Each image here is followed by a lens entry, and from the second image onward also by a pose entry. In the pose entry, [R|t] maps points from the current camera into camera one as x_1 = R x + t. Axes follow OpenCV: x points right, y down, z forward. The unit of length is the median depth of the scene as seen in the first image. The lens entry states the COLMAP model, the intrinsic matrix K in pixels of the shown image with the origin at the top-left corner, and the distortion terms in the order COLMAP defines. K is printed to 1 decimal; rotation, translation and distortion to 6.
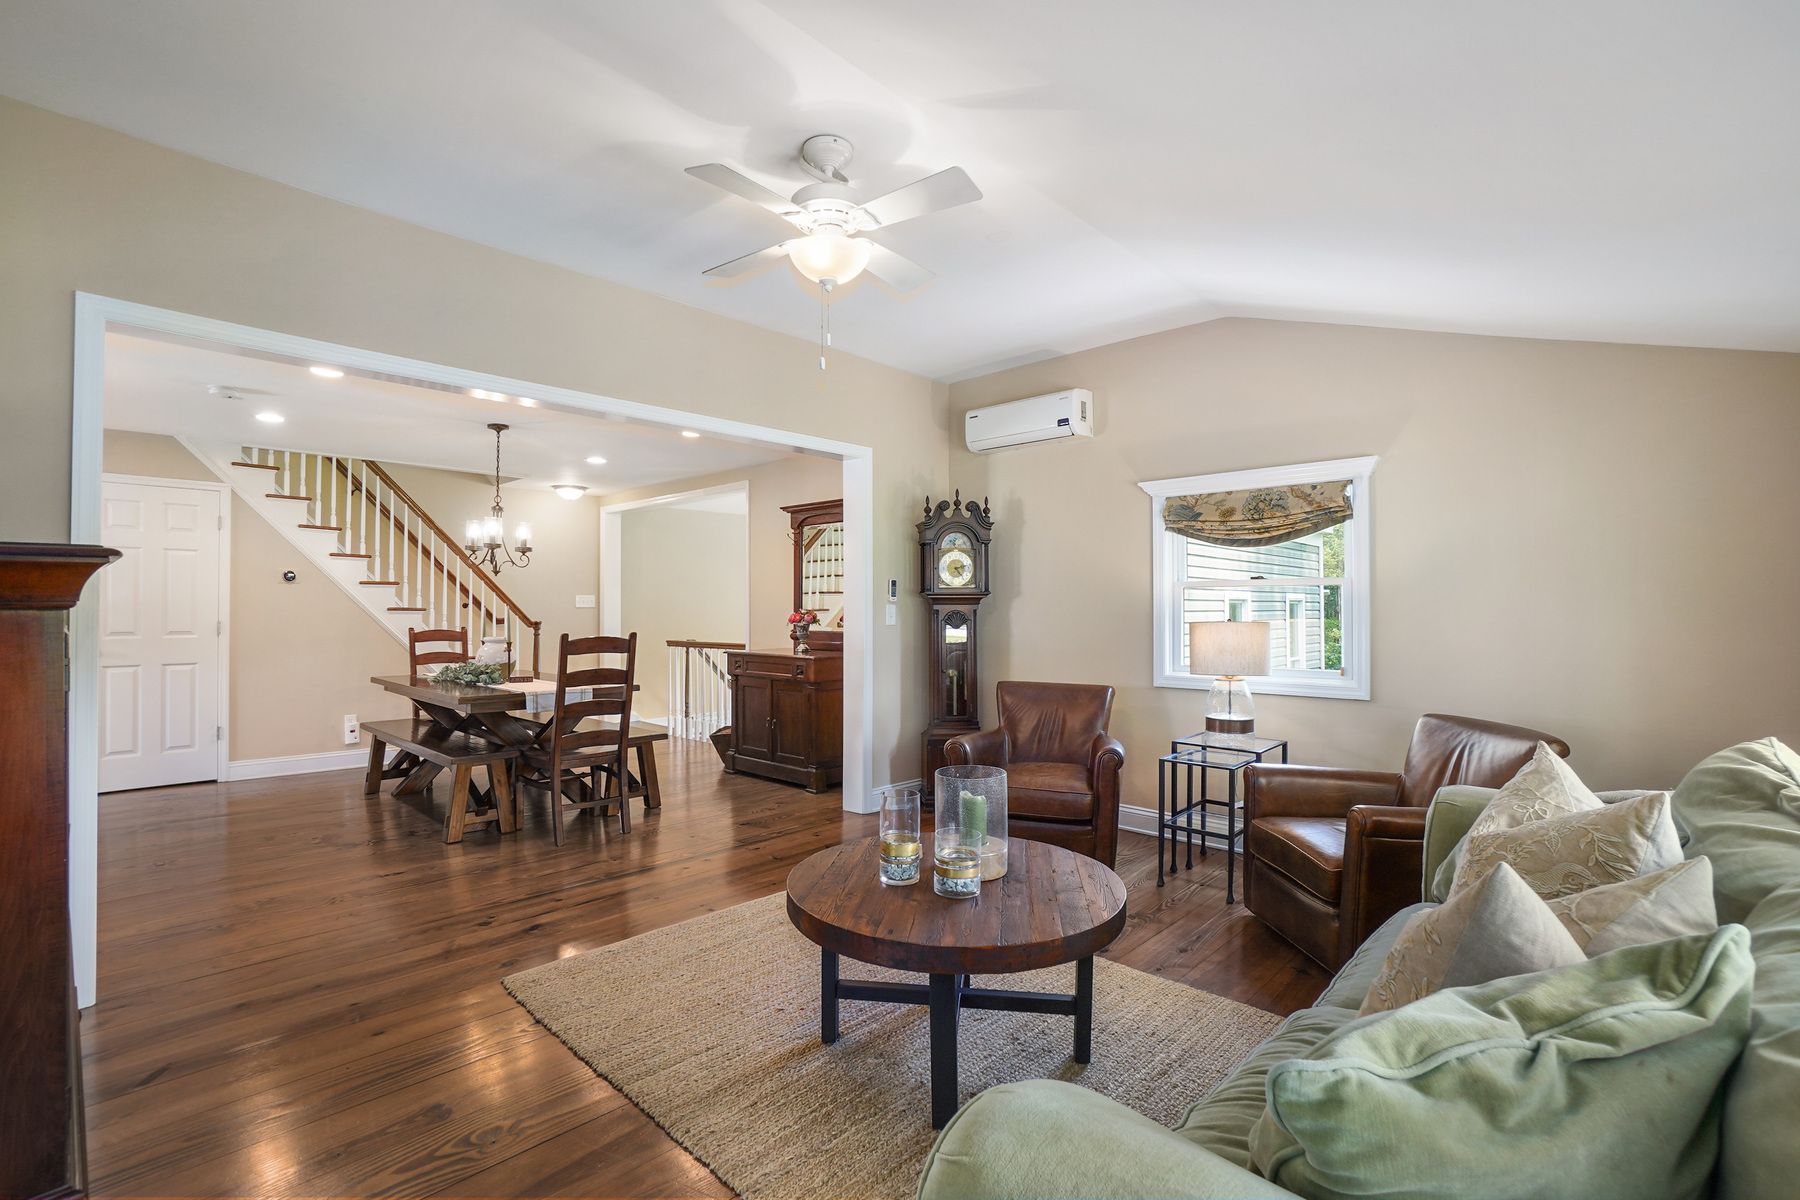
lens RADIAL K [[839.4, 0, 891.7], [0, 839.4, 599.4], [0, 0, 1]] dist [-0.023388, 0.001038]
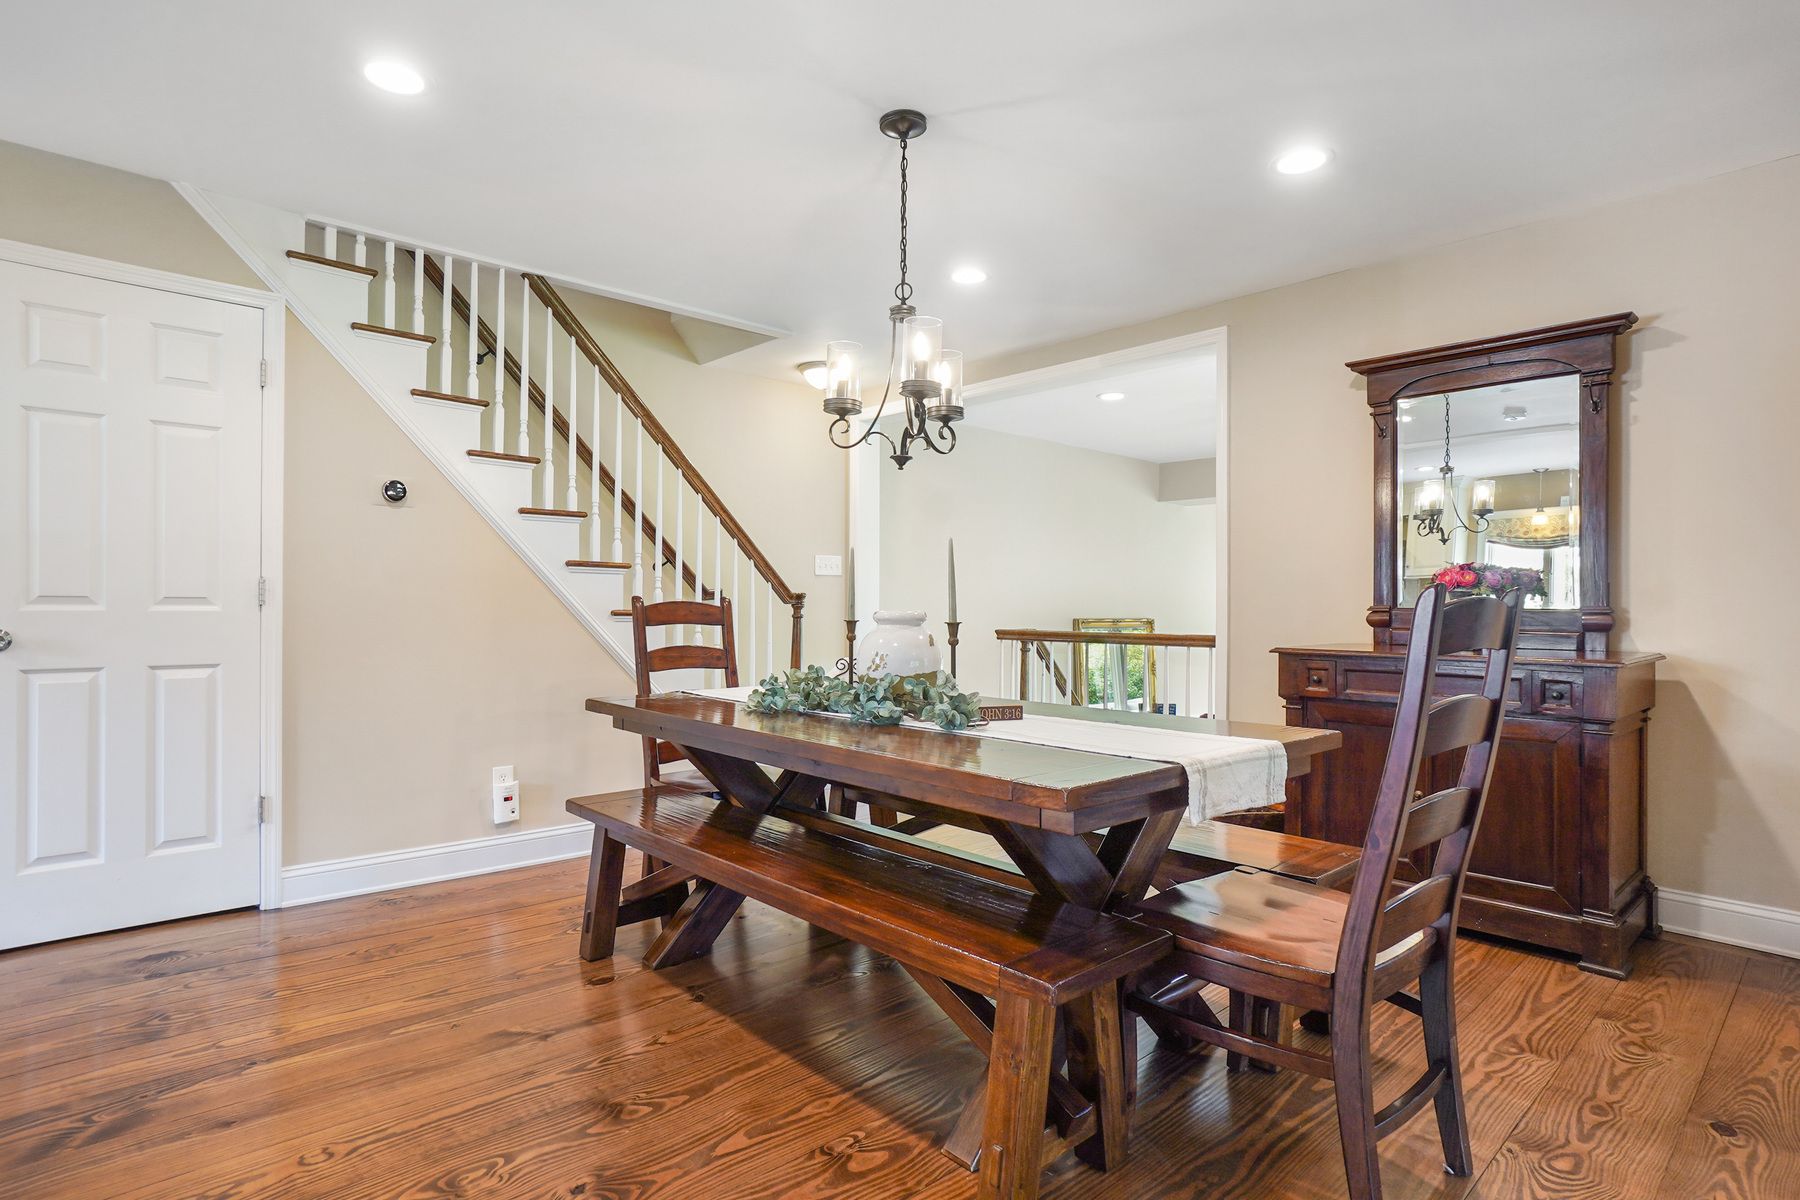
lens RADIAL K [[932.9, 0, 896.6], [0, 932.9, 610.1], [0, 0, 1]] dist [-0.034416, 0.010218]
pose [[0.998870, 0.007203, -0.046981, -0.398801], [-0.006391, 0.999828, 0.017412, 0.031919], [0.047099, -0.017092, 0.998744, 0.459000]]
